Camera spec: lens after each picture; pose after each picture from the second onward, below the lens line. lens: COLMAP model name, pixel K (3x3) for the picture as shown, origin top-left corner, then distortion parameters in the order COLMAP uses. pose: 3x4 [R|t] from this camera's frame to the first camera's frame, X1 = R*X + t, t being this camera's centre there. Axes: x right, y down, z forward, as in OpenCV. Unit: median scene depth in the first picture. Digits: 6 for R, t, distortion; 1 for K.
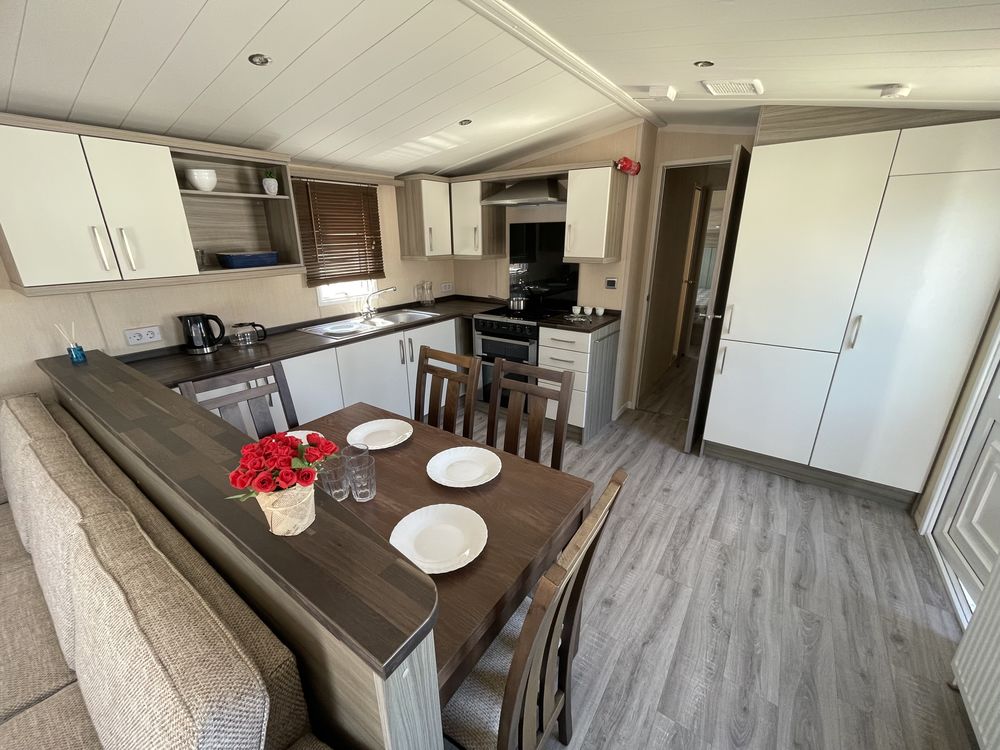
lens RADIAL K [[409.2, 0, 501.8], [0, 409.2, 371.9], [0, 0, 1]] dist [-0.002945, 0.001678]
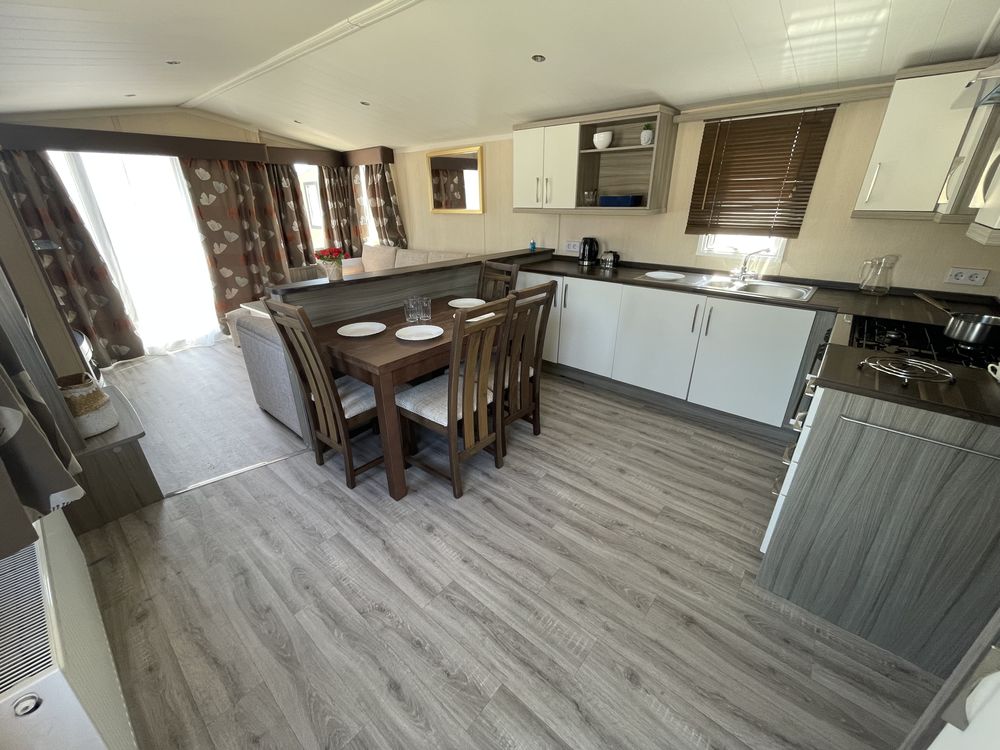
lens RADIAL K [[409.2, 0, 503.5], [0, 409.2, 375.8], [0, 0, 1]] dist [-0.002945, 0.001678]
pose [[-0.092398, 0.418229, -0.903630, 1.014734], [-0.306663, 0.851448, 0.425434, -0.303509], [0.947323, 0.316419, 0.049584, 0.953036]]
